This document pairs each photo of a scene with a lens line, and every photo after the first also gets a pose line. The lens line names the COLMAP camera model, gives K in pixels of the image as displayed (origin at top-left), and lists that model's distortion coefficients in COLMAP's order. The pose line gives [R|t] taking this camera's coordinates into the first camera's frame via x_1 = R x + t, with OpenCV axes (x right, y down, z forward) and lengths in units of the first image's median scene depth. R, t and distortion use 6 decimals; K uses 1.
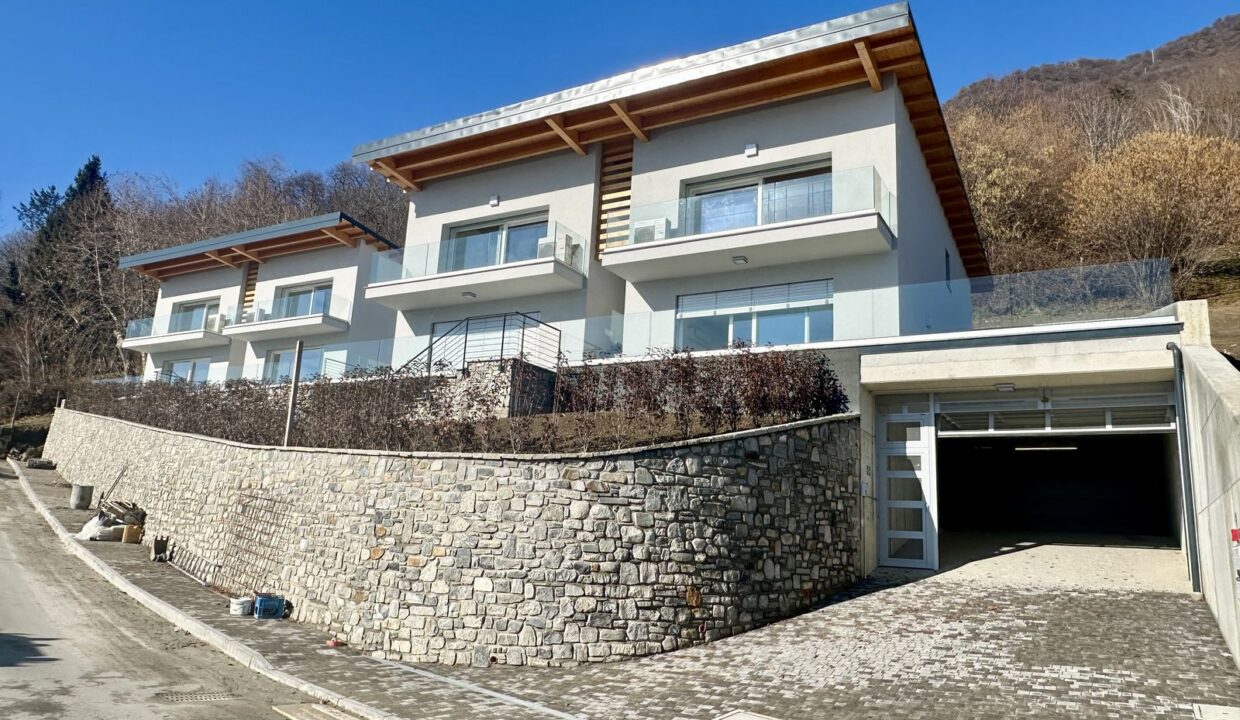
lens RADIAL K [[887.9, 0, 617.9], [0, 887.9, 358.6], [0, 0, 1]] dist [-0.008218, -0.001034]
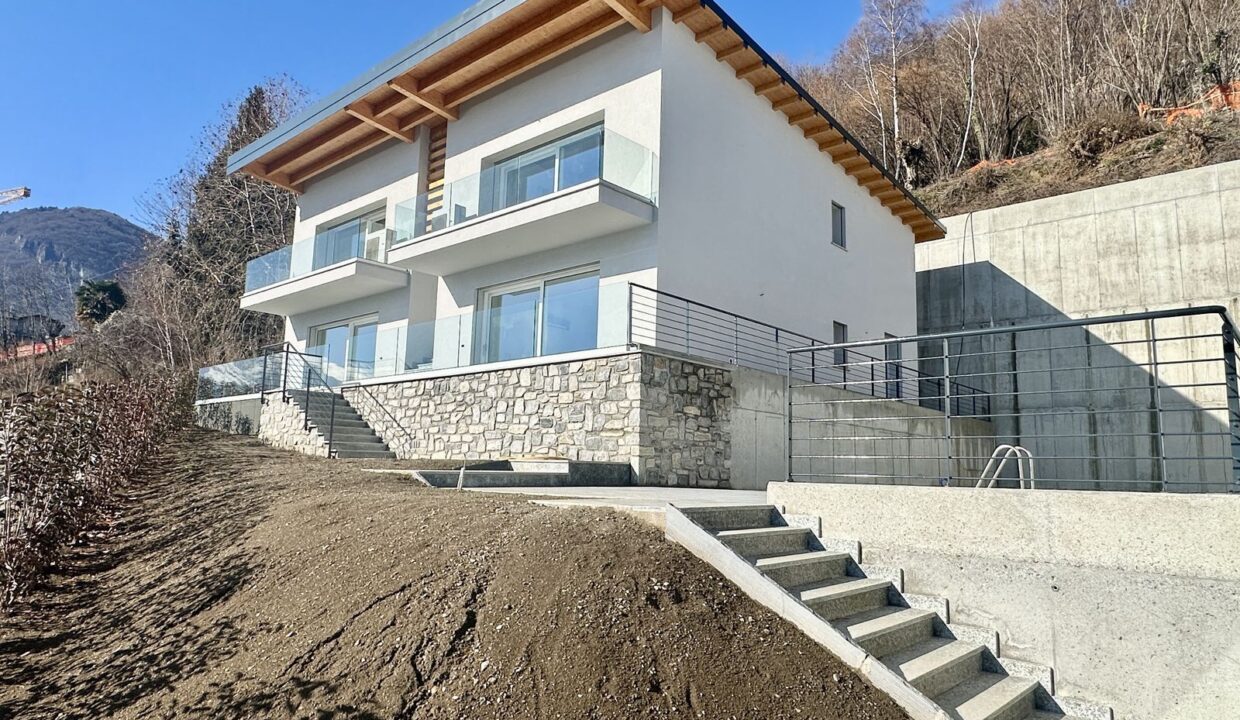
lens RADIAL K [[757.6, 0, 619.6], [0, 757.6, 355.9], [0, 0, 1]] dist [0.007732, 0.000507]
pose [[0.980619, -0.057704, -0.187235, -0.234572], [0.068425, 0.996336, 0.051308, 0.011776], [0.183588, -0.063125, 0.980974, 0.583984]]
